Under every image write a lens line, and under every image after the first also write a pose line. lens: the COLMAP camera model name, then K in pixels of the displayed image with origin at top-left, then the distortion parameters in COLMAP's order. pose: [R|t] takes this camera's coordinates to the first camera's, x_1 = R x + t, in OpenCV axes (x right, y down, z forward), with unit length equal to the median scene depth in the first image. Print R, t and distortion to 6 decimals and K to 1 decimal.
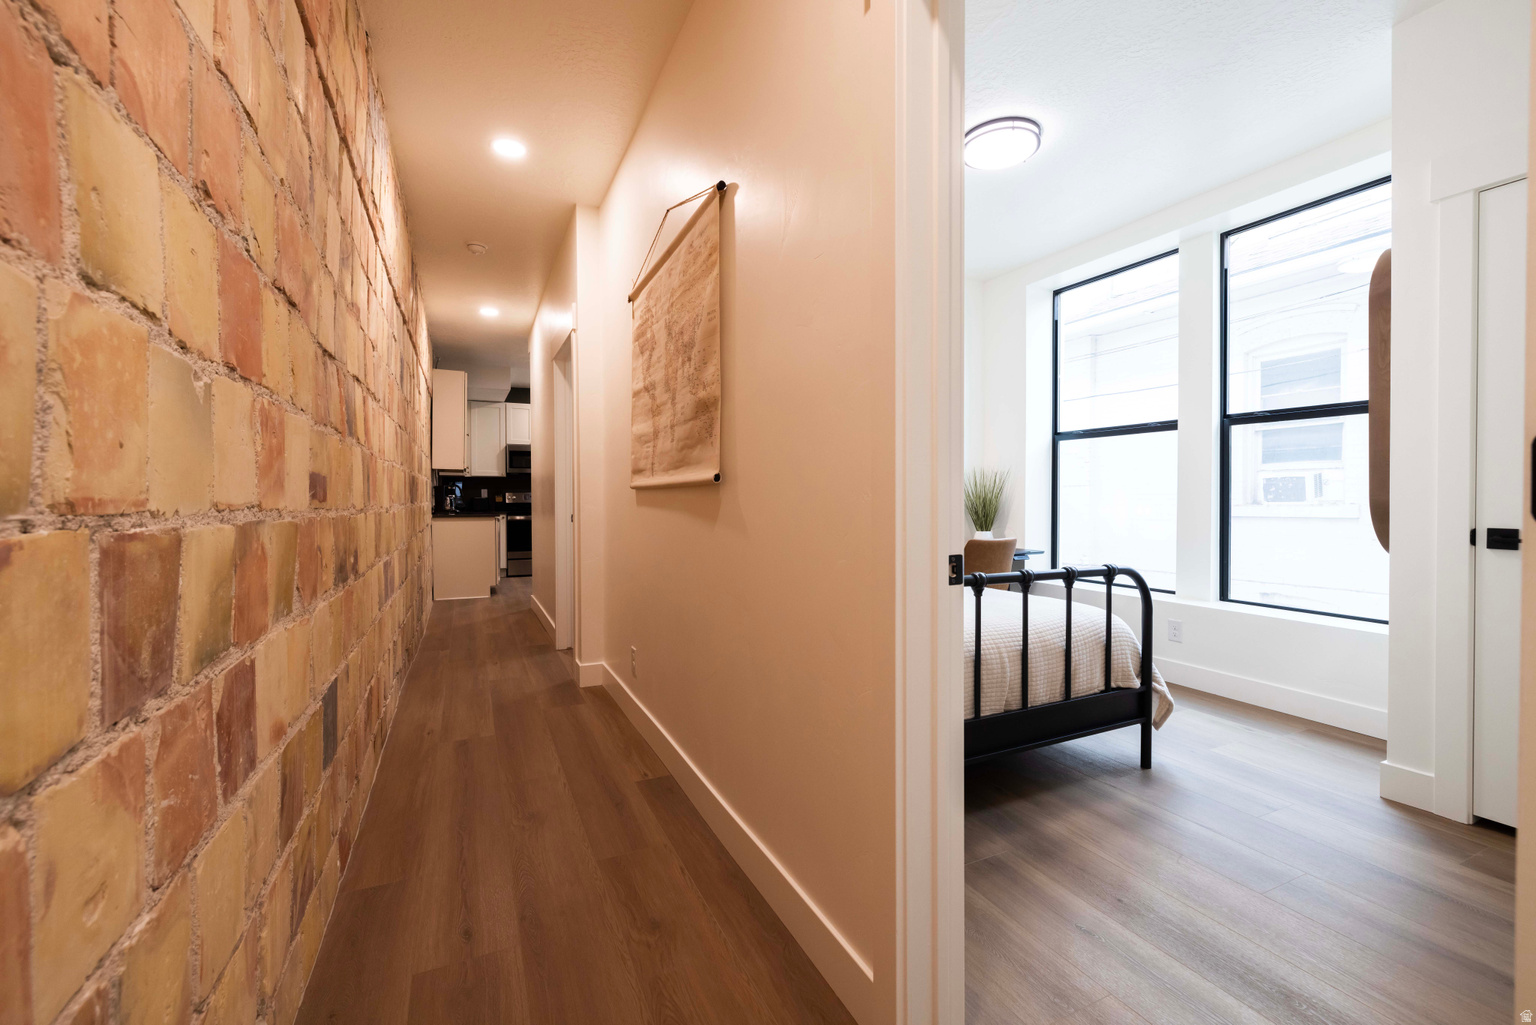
lens RADIAL K [[646.6, 0, 773.9], [0, 646.6, 509.4], [0, 0, 1]] dist [0.002132, 0.000006]
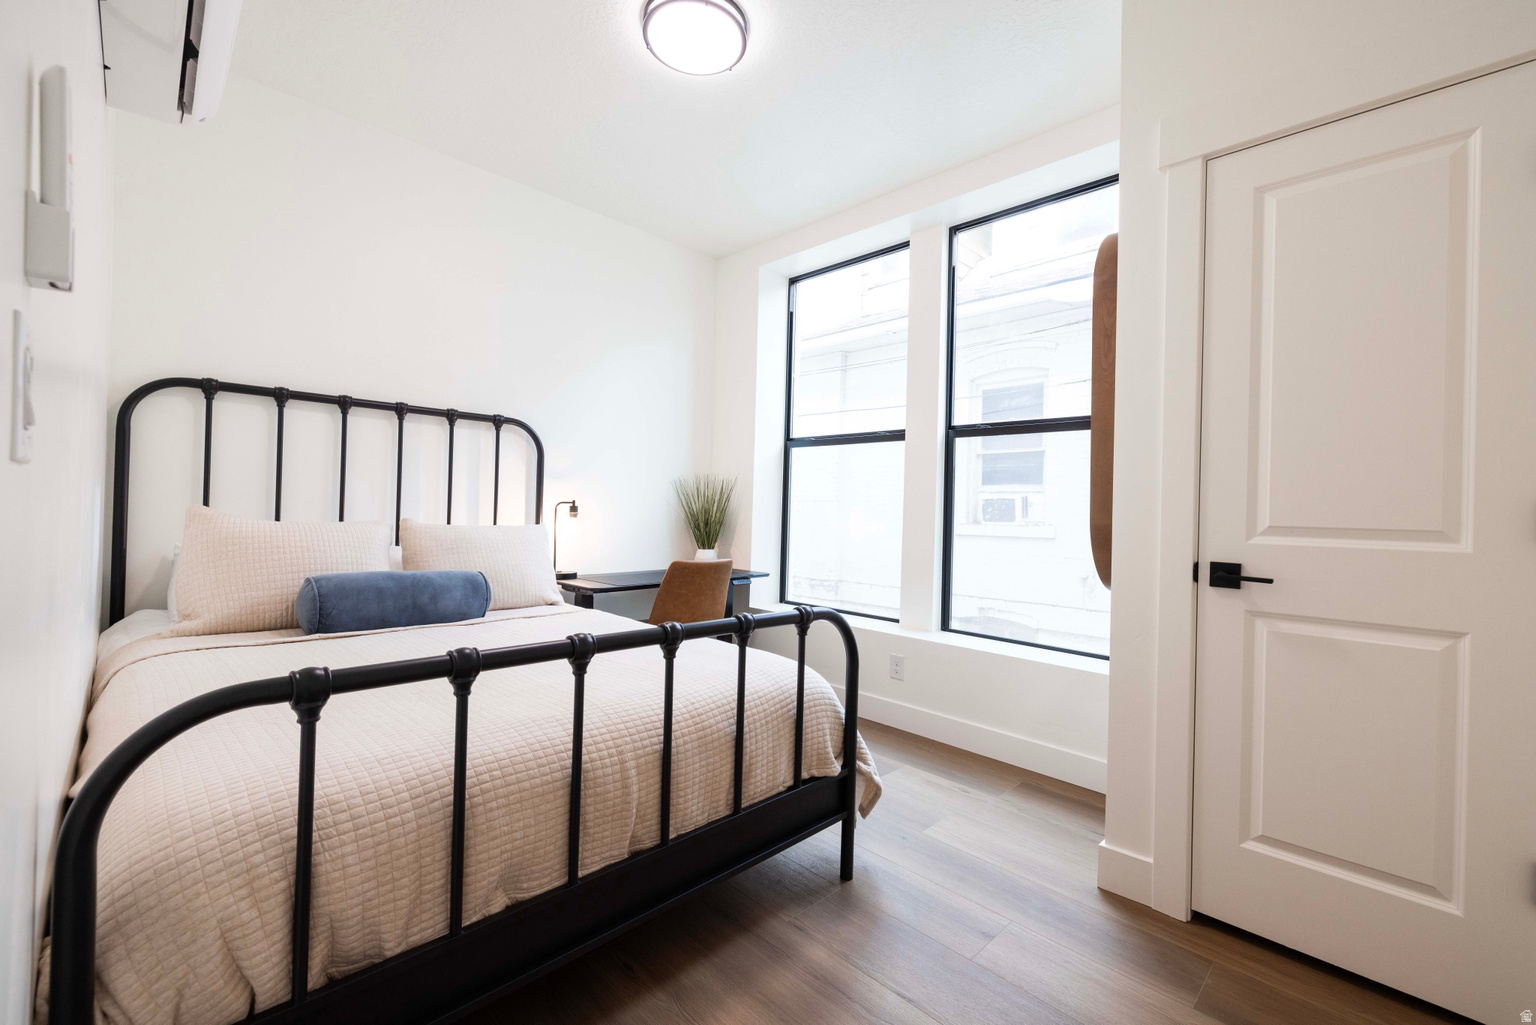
lens RADIAL K [[646.6, 0, 773.9], [0, 646.6, 509.4], [0, 0, 1]] dist [0.002132, 0.000006]
pose [[0.943533, 0.028691, 0.330034, 0.219038], [-0.023659, 0.999535, -0.019255, -0.006722], [-0.330433, 0.010359, 0.943772, 0.295698]]
